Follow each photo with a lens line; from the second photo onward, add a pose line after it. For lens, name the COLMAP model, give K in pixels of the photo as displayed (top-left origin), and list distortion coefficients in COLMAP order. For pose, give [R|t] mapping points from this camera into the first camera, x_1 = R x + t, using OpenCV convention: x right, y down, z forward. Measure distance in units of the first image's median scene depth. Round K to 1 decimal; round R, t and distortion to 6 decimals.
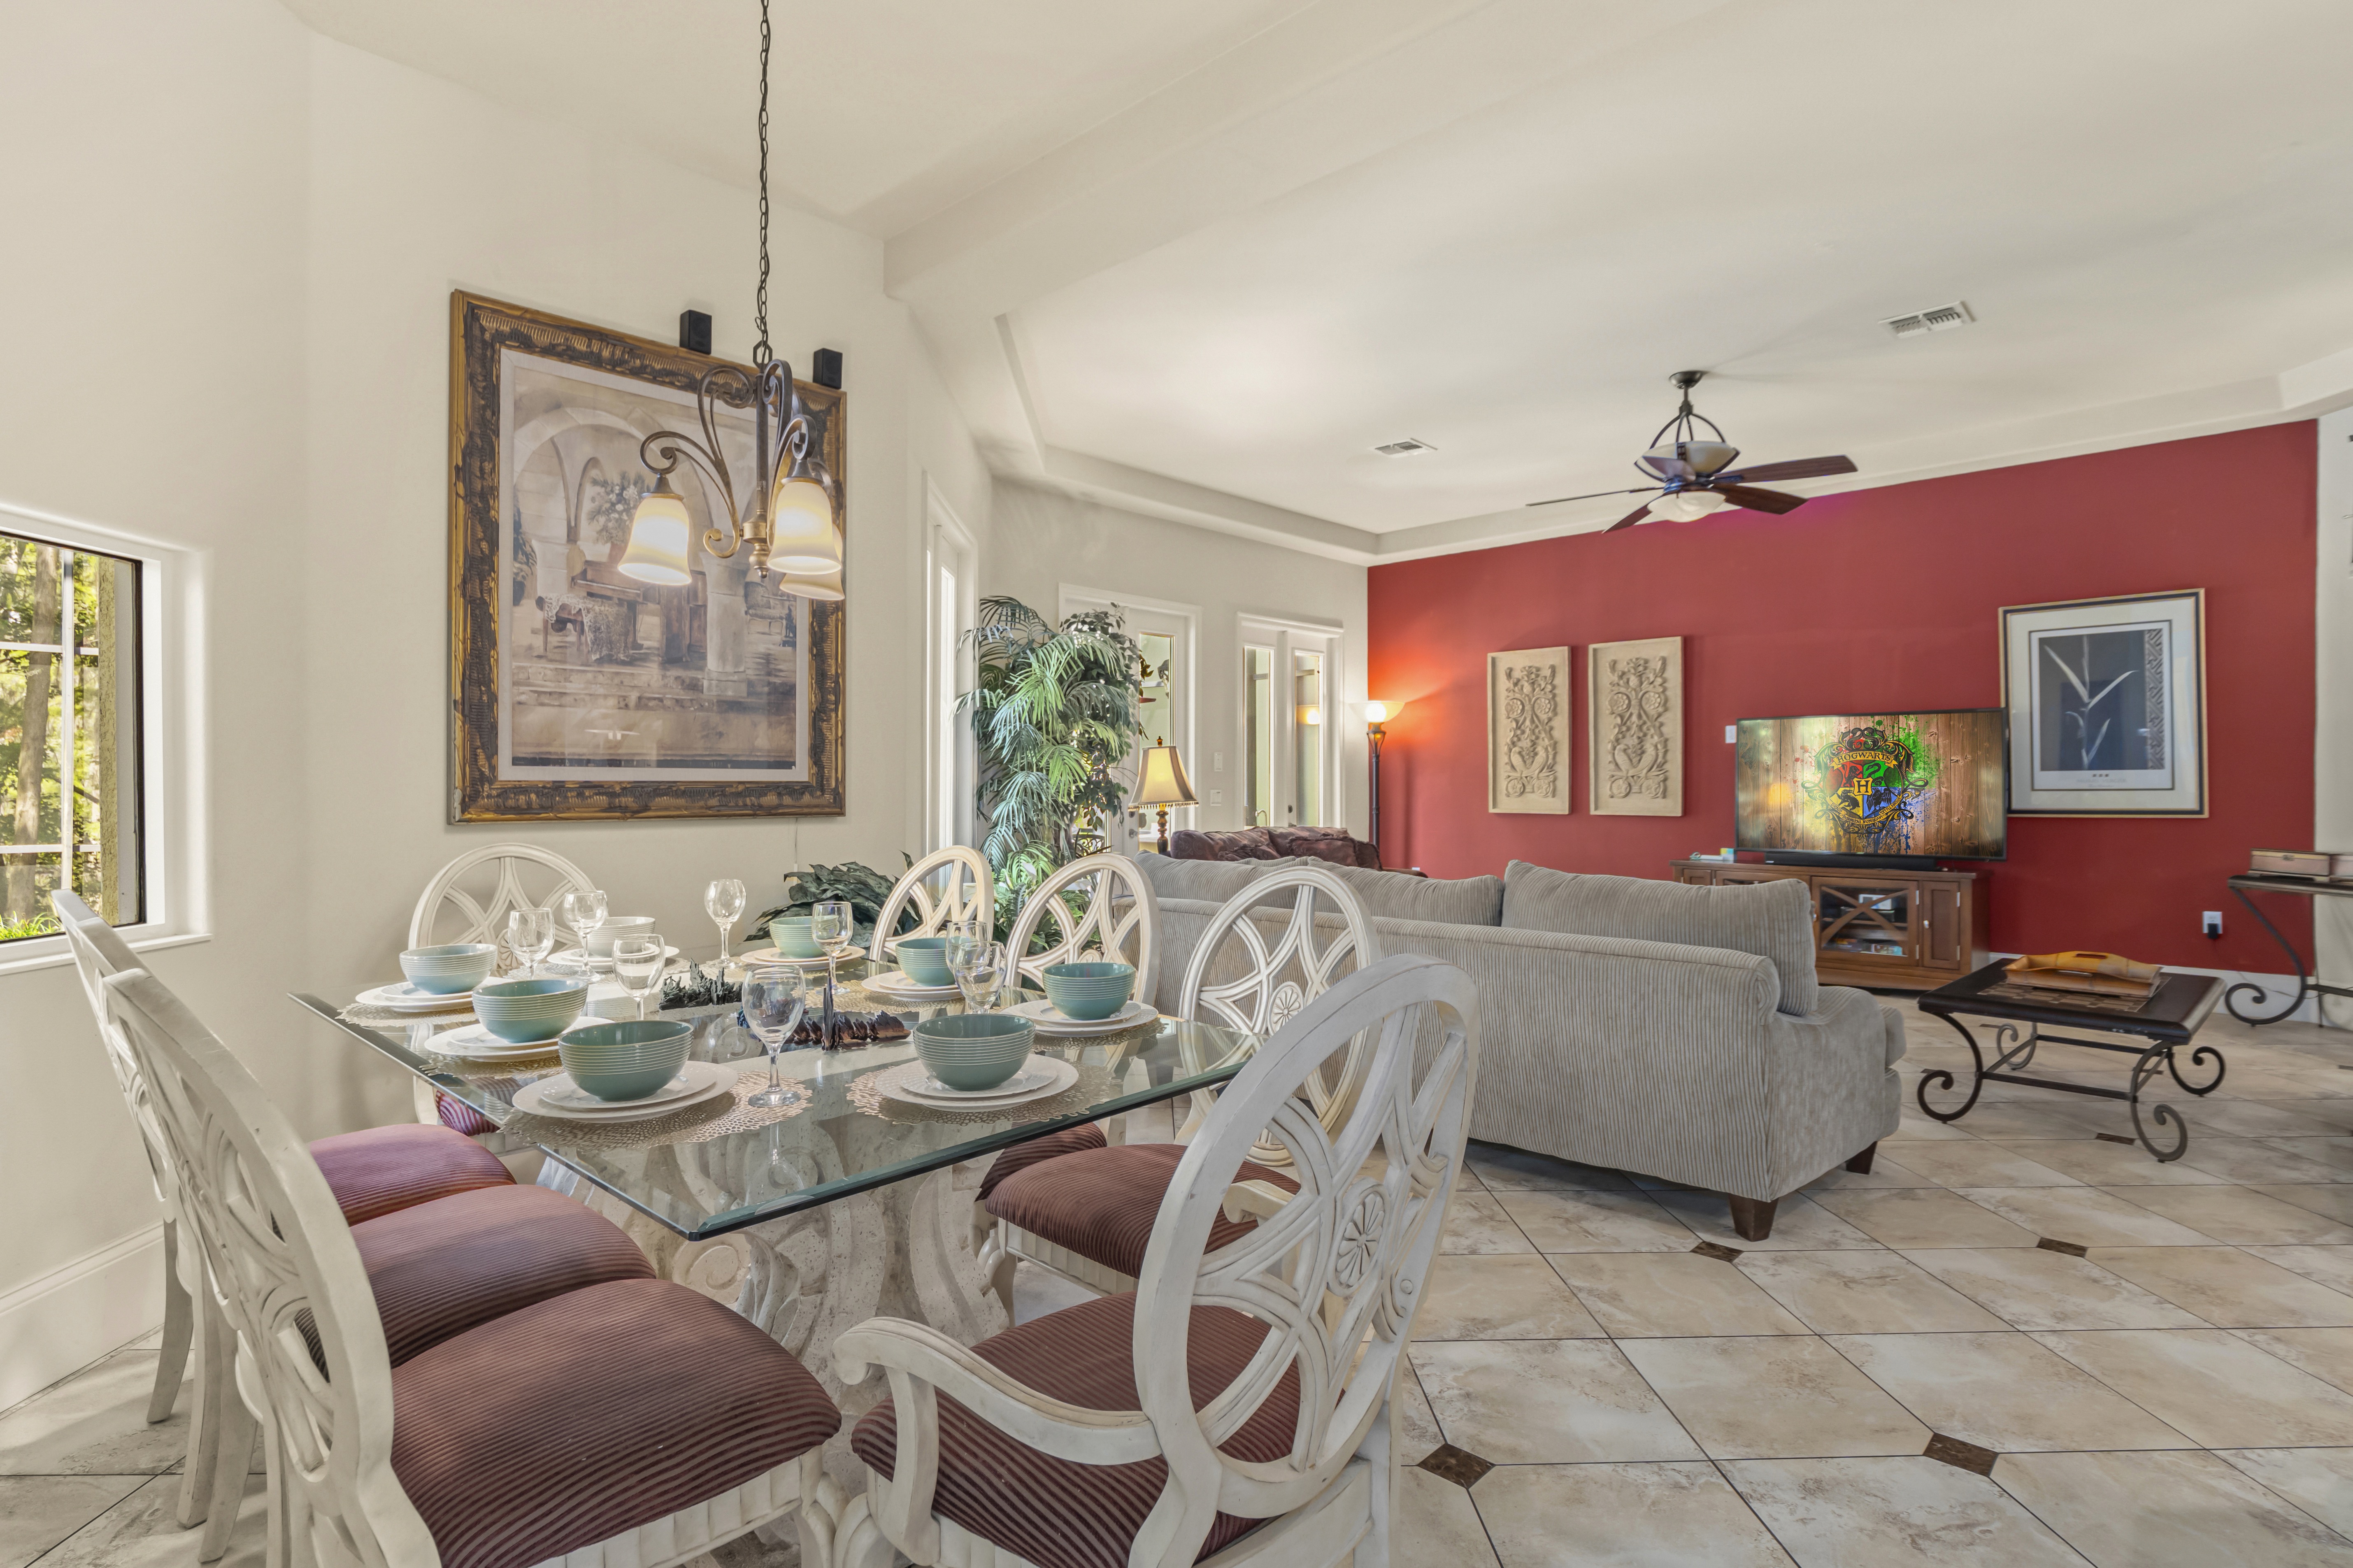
lens RADIAL K [[1188.0, 0, 1147.1], [0, 1188.0, 777.2], [0, 0, 1]] dist [-0.021791, 0.000881]
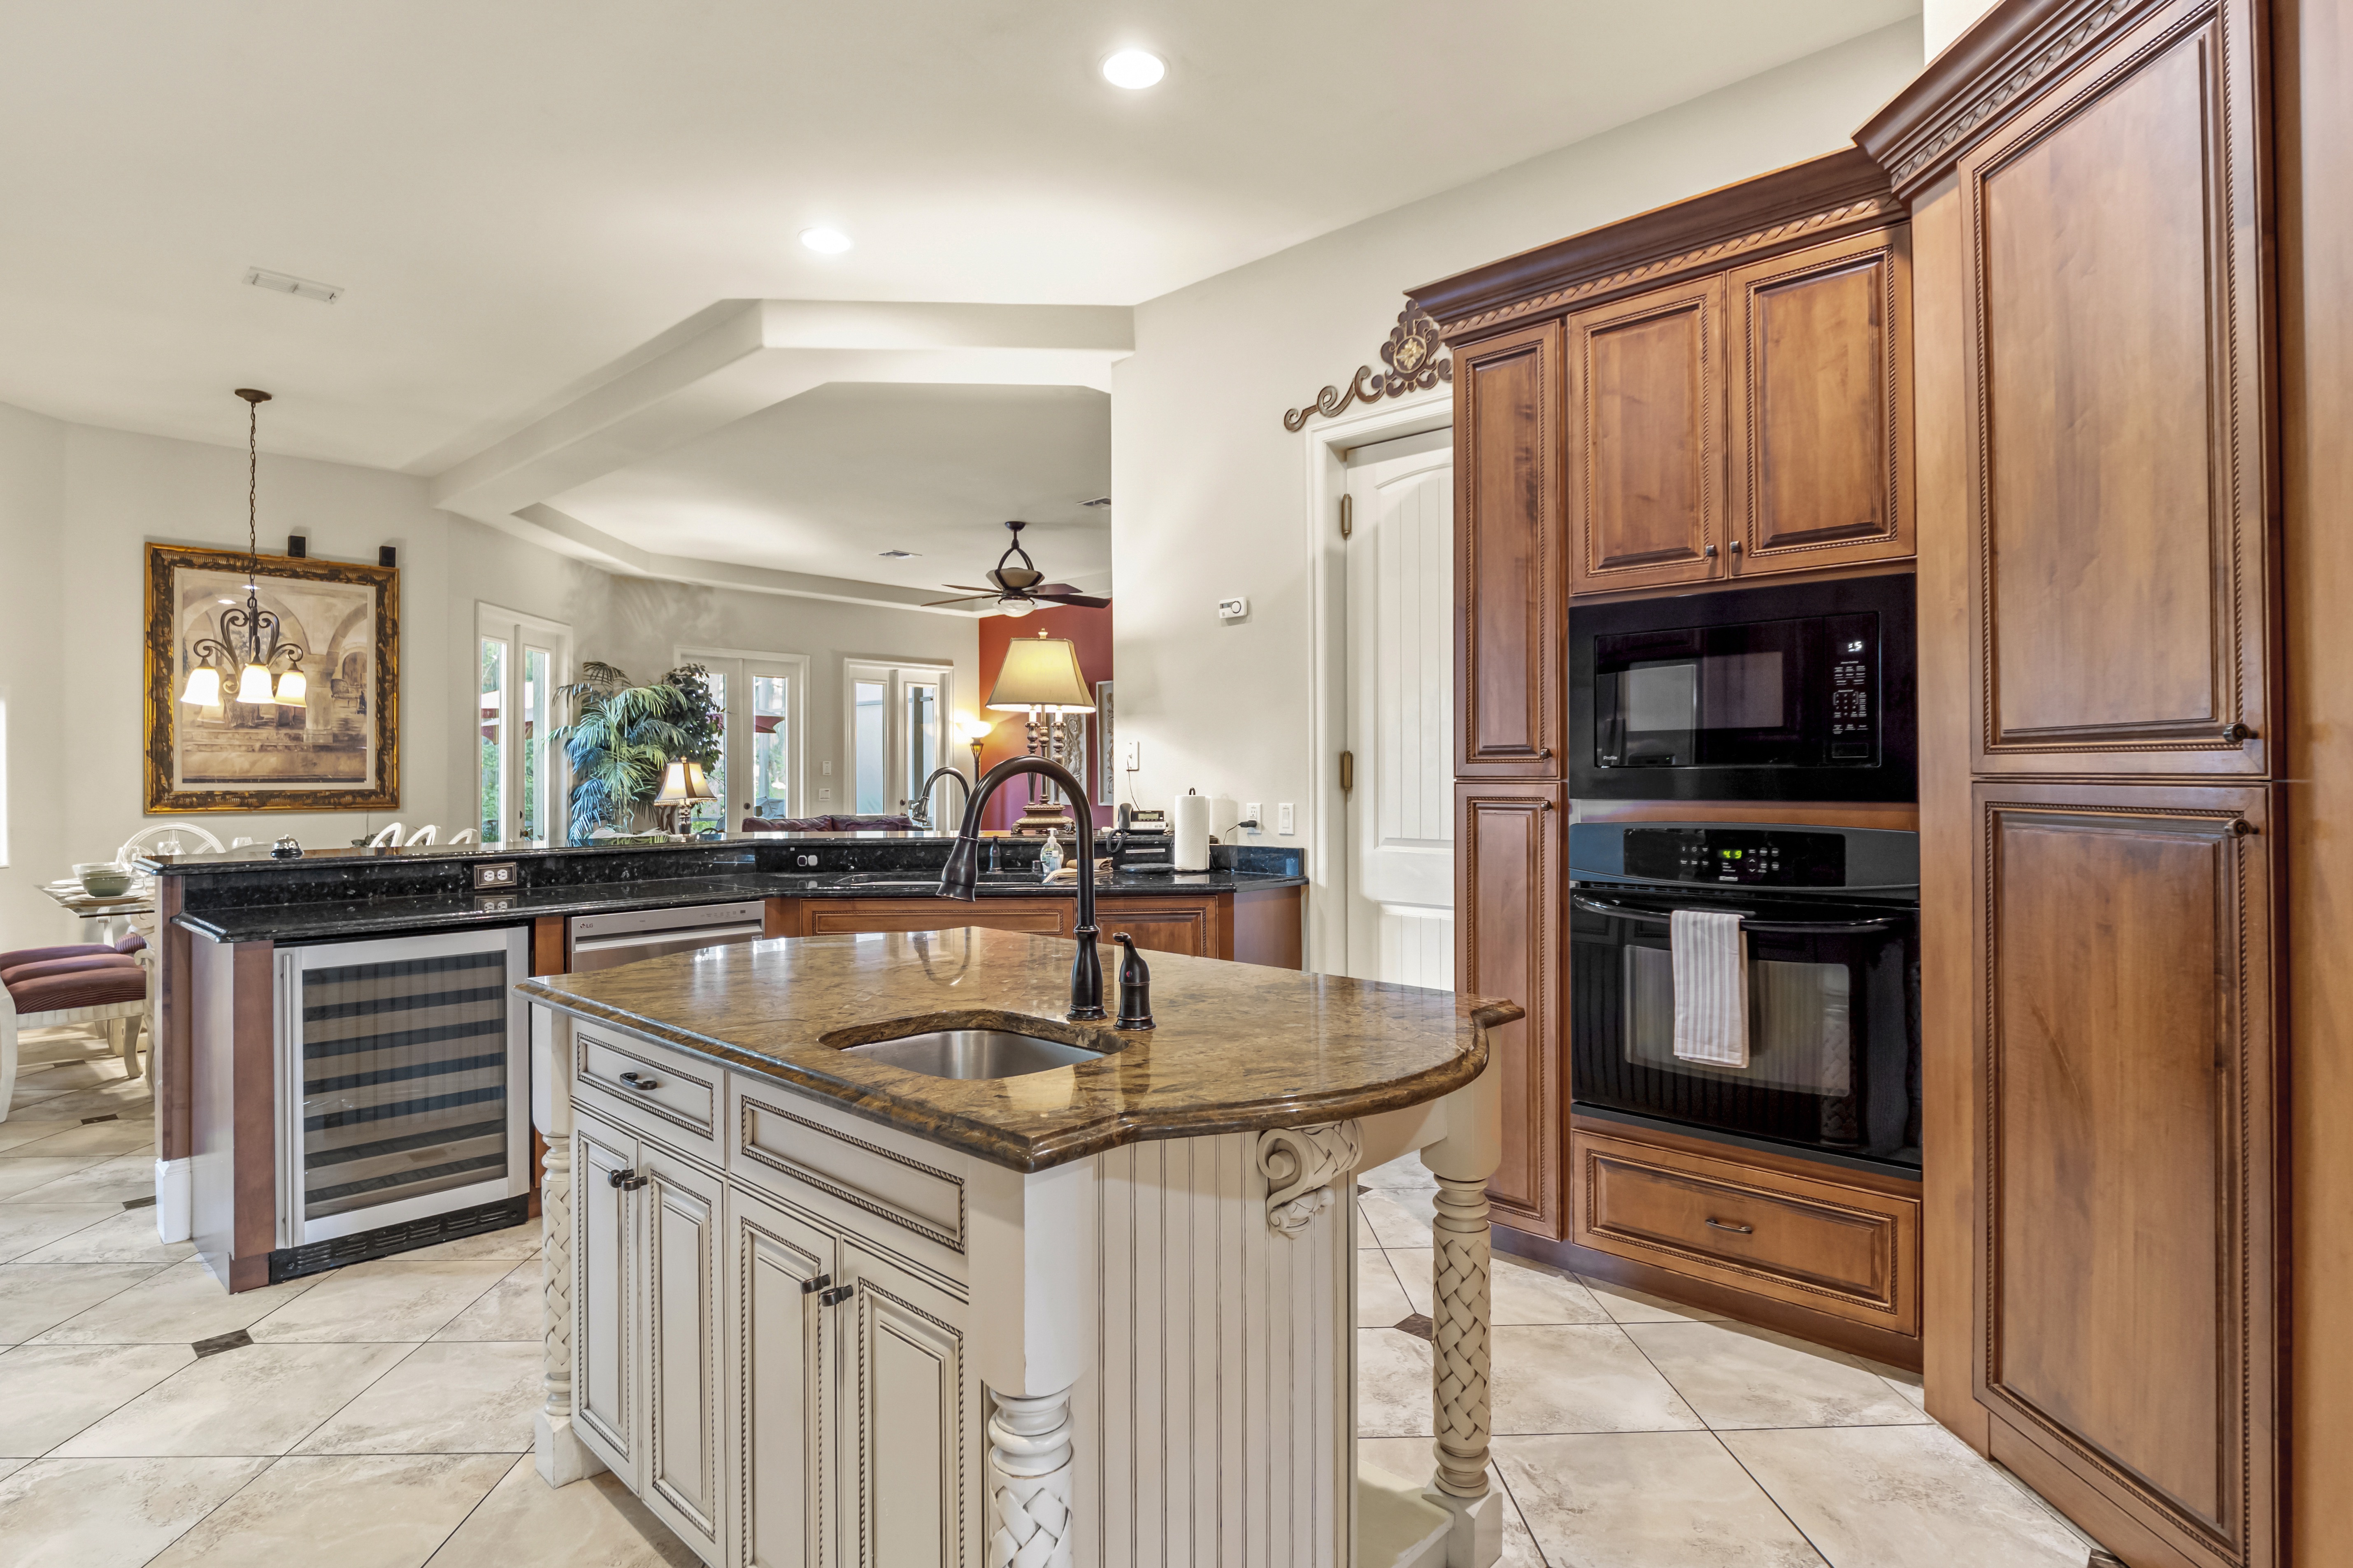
lens RADIAL K [[1225.5, 0, 1170.9], [0, 1225.5, 758.5], [0, 0, 1]] dist [-0.017468, -0.000652]
pose [[0.999808, -0.002736, 0.019398, 0.629566], [0.002886, 0.999966, -0.007695, -0.018199], [-0.019376, 0.007749, 0.999782, -0.611426]]
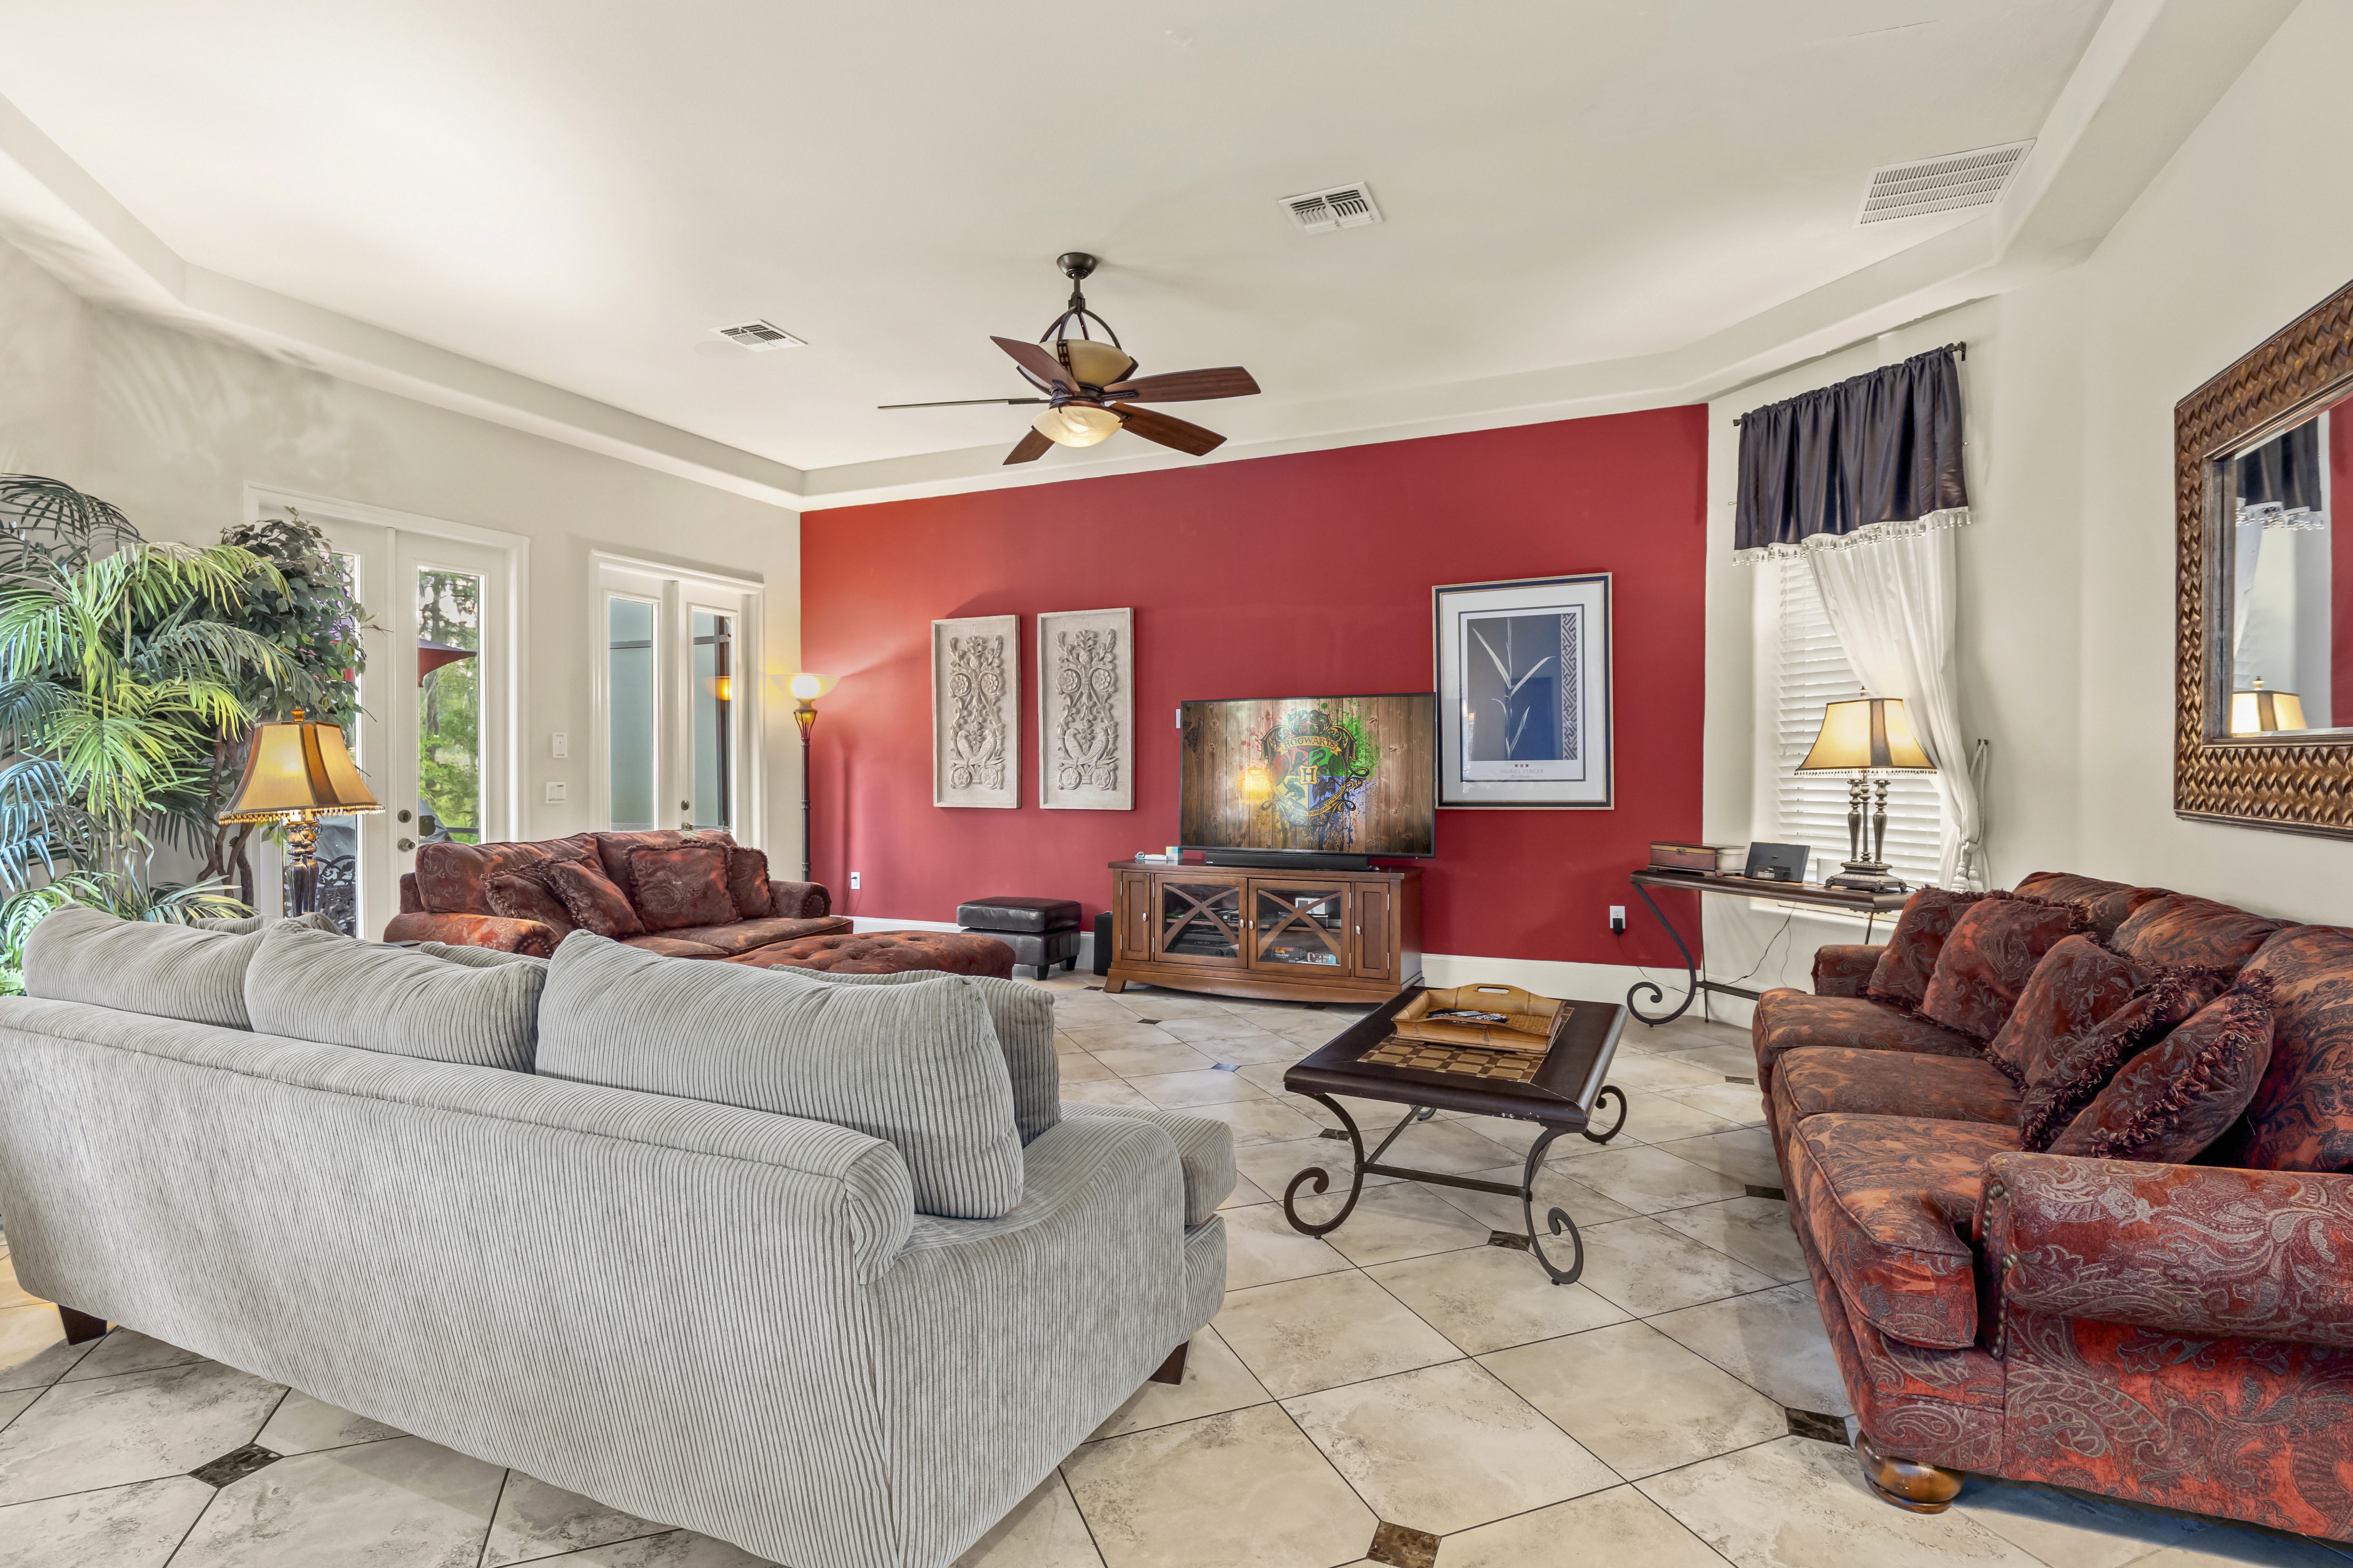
lens RADIAL K [[1142.5, 0, 1173.1], [0, 1142.5, 769.5], [0, 0, 1]] dist [-0.003392, -0.011348]
pose [[0.934304, -0.001472, 0.356474, 0.243558], [-0.001408, 0.999968, 0.007821, -0.005816], [-0.356474, -0.007809, 0.934273, 0.260238]]
